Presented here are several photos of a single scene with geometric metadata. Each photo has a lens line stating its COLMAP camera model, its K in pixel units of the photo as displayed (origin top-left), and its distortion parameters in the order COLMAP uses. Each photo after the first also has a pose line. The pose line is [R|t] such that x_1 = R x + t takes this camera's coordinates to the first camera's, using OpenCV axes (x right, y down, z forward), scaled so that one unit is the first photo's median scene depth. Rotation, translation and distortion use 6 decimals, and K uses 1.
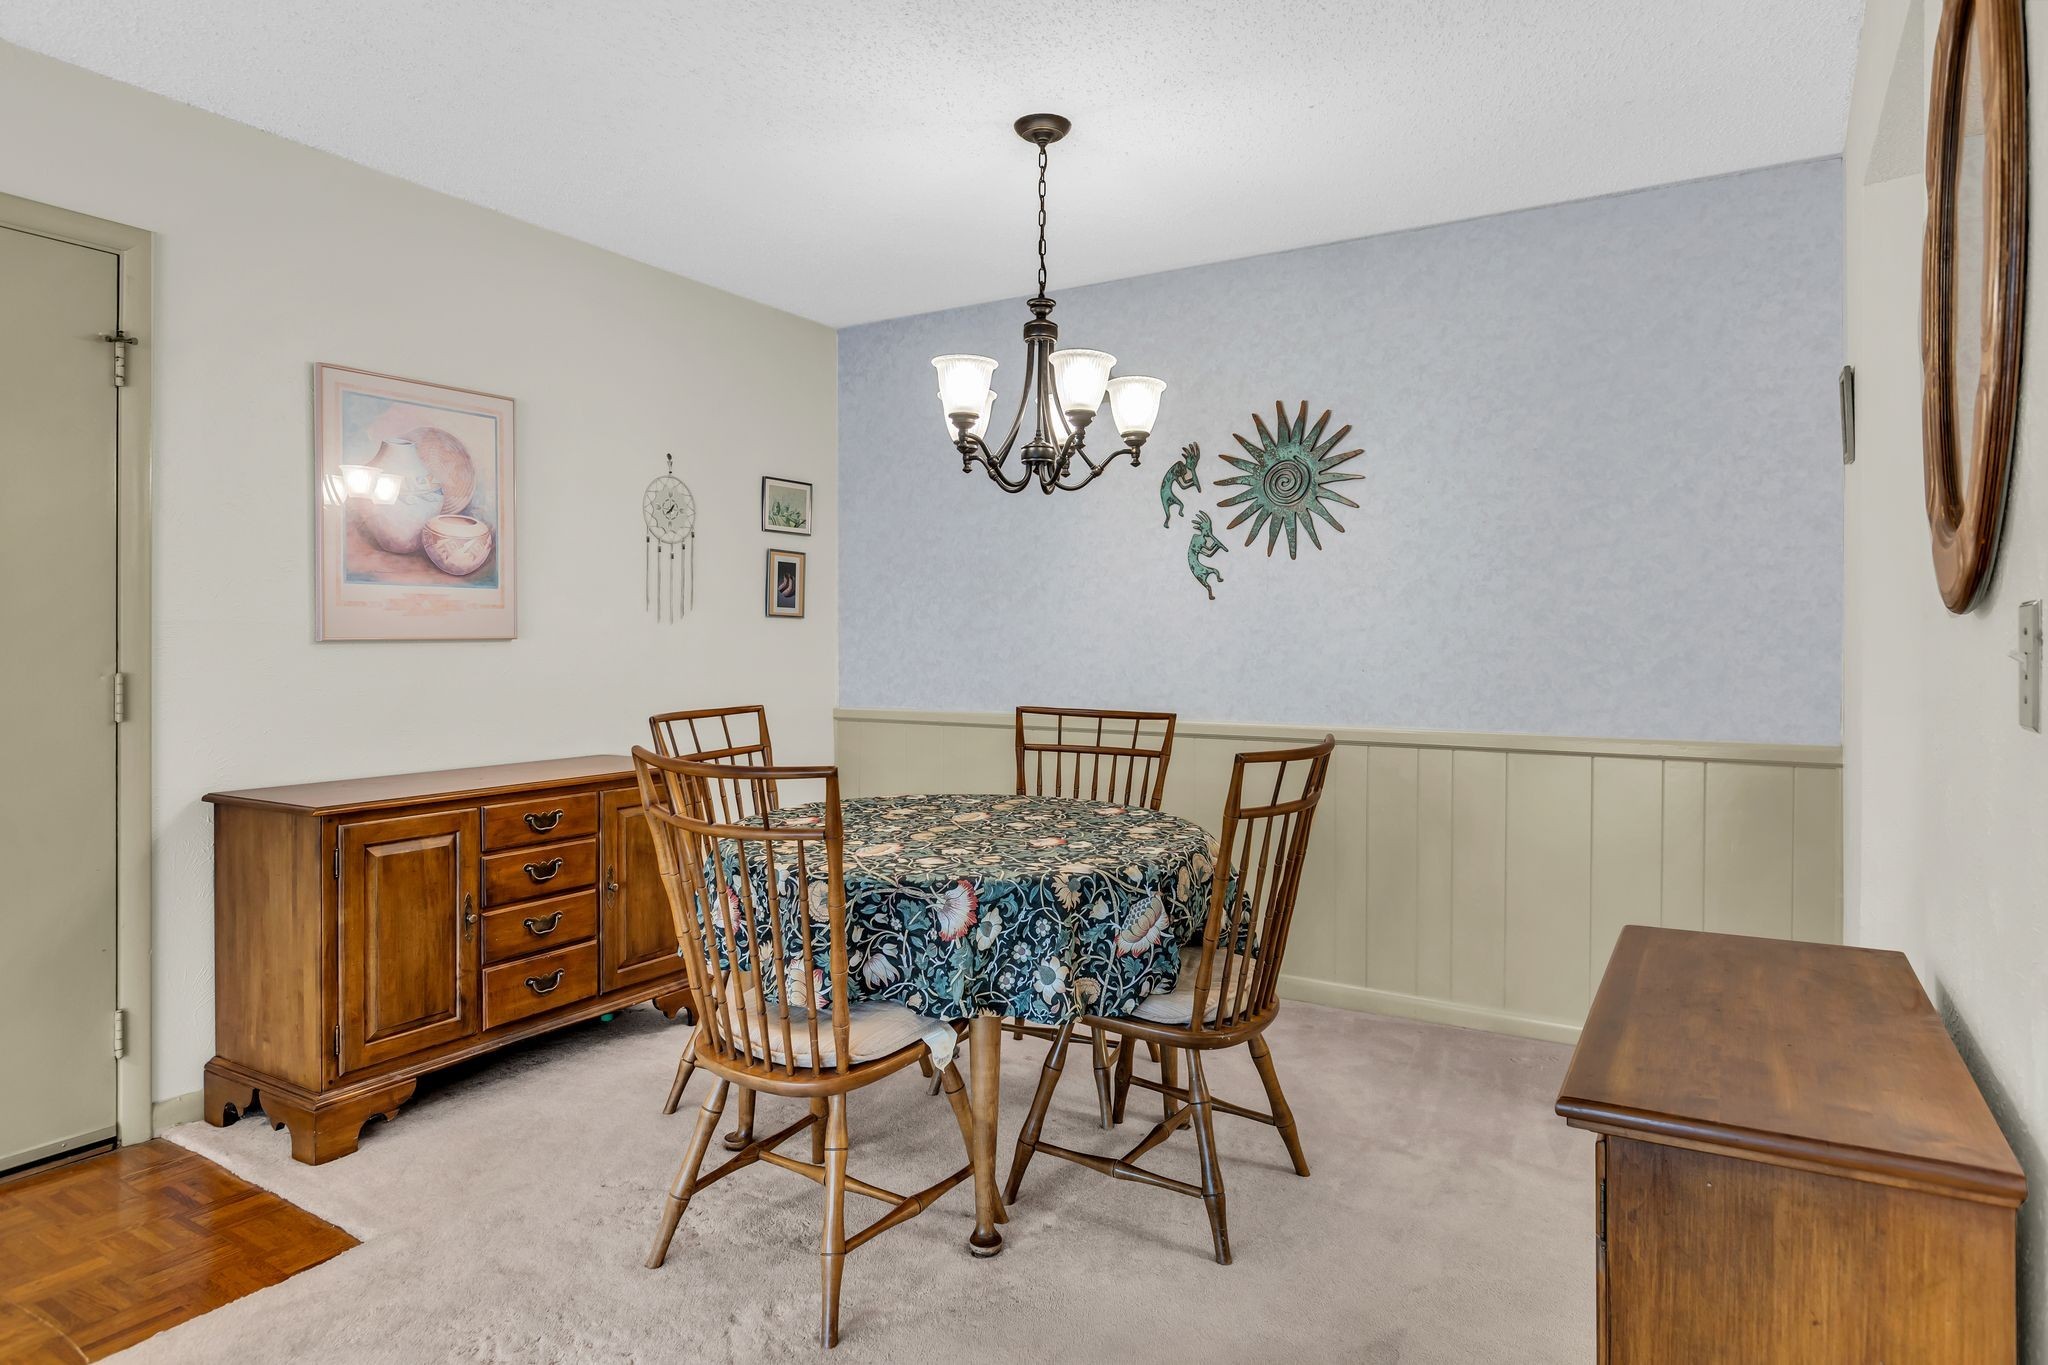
lens RADIAL K [[1178.3, 0, 1027.7], [0, 1178.3, 649.0], [0, 0, 1]] dist [-0.041077, -0.000138]
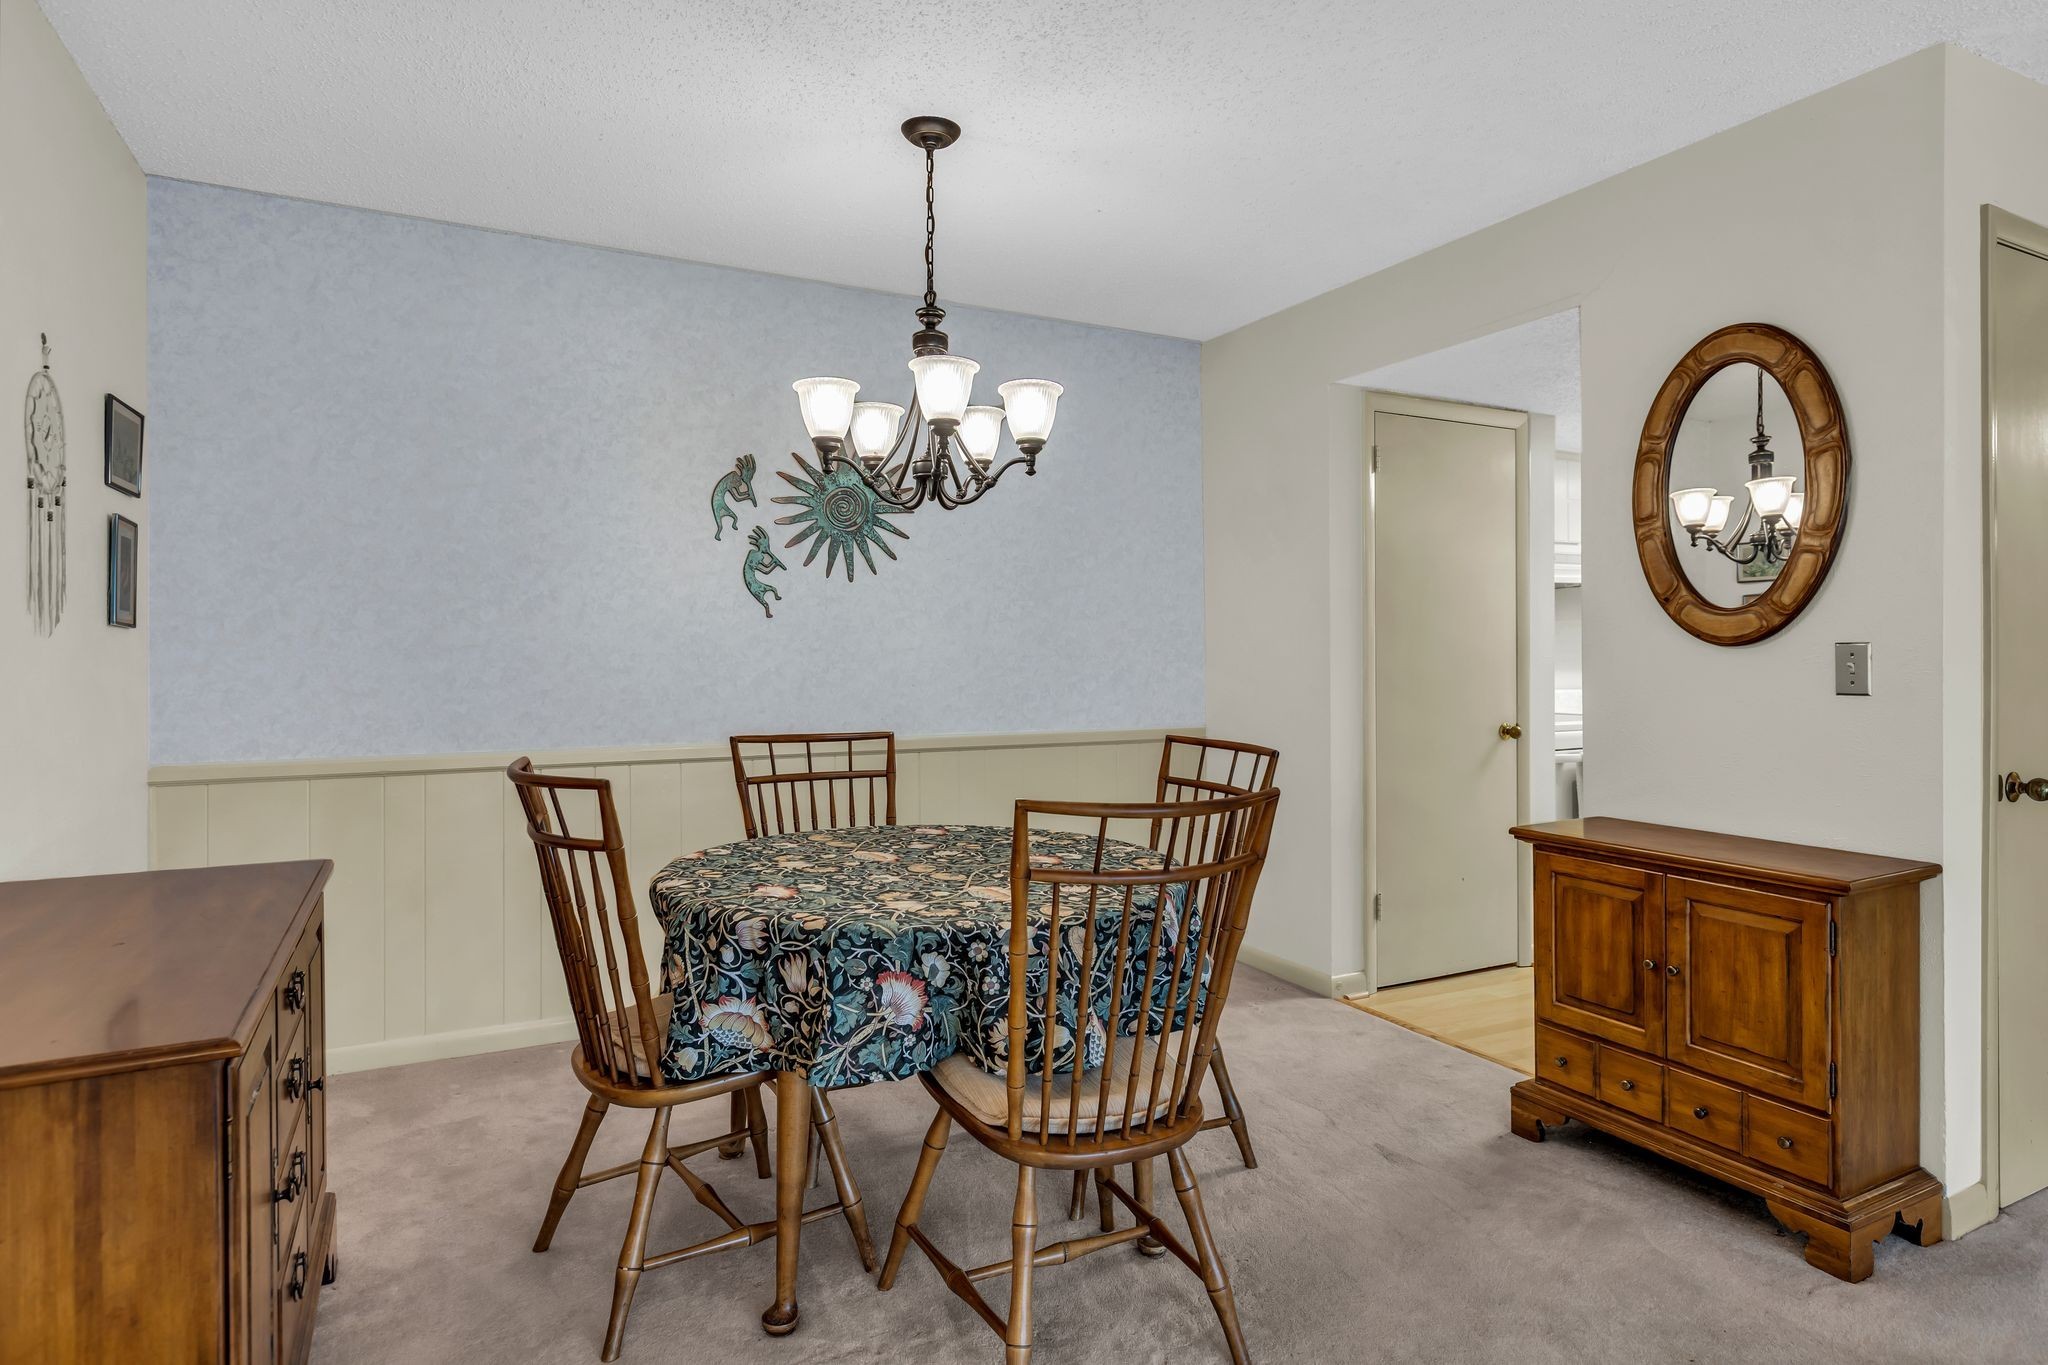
lens RADIAL K [[1142.0, 0, 1027.3], [0, 1142.0, 657.0], [0, 0, 1]] dist [-0.003680, -0.000444]
pose [[0.521249, -0.004065, 0.853395, -0.681081], [0.008403, 0.999965, -0.000369, -0.008911], [-0.853363, 0.007363, 0.521265, 0.402463]]
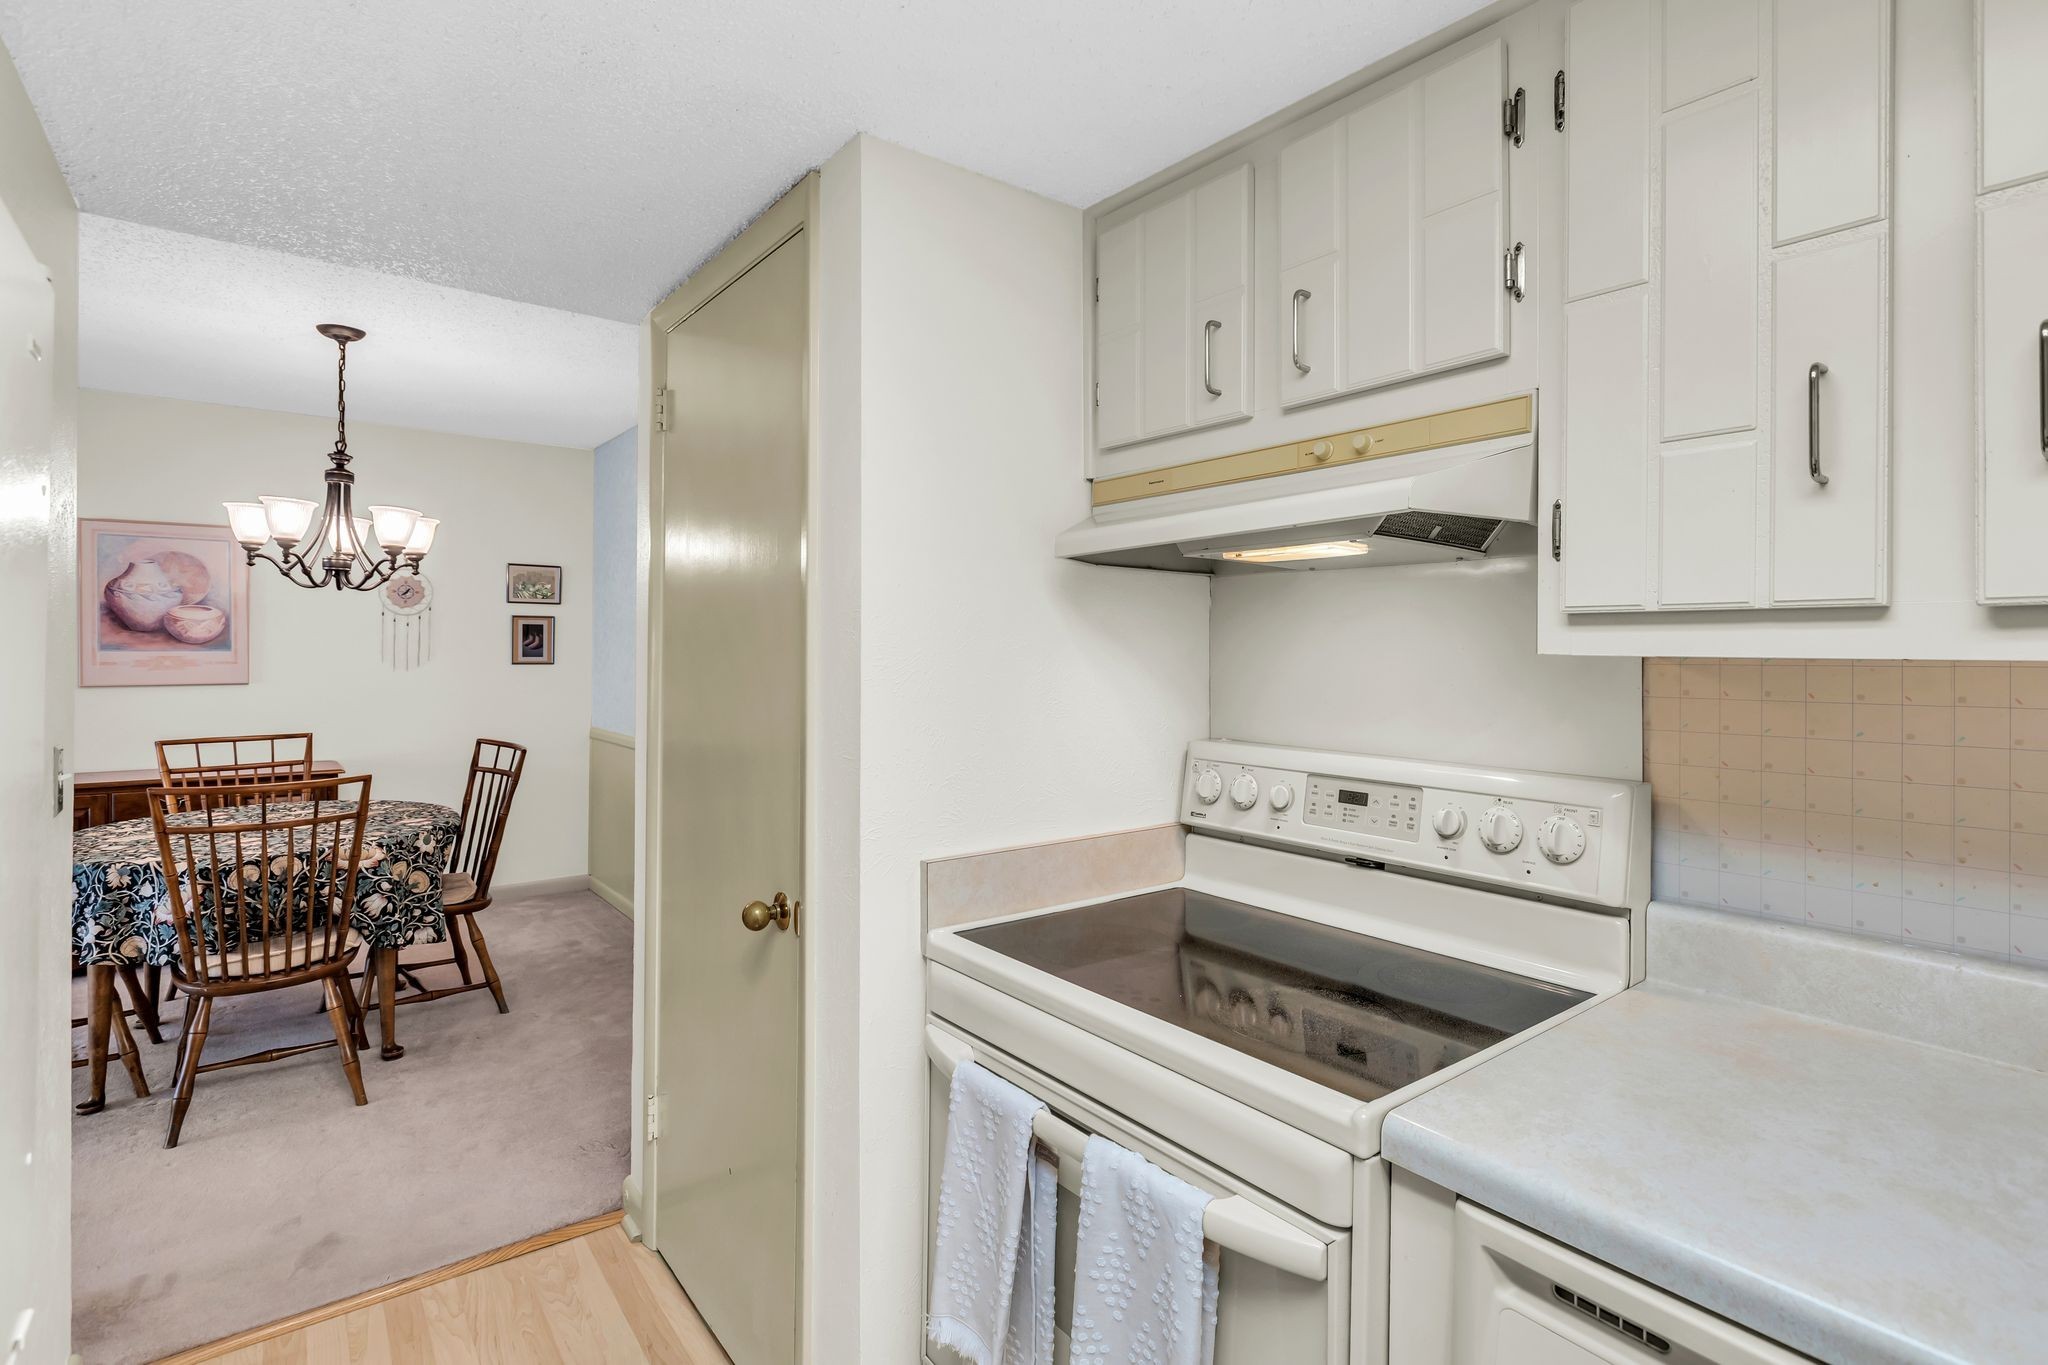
lens RADIAL K [[983.6, 0, 1024.0], [0, 983.6, 637.1], [0, 0, 1]] dist [-0.002995, -0.000637]
pose [[0.932079, -0.004392, -0.362229, 1.088124], [-0.004717, 0.999695, -0.024258, -0.047705], [0.362224, 0.024319, 0.931774, 0.183499]]
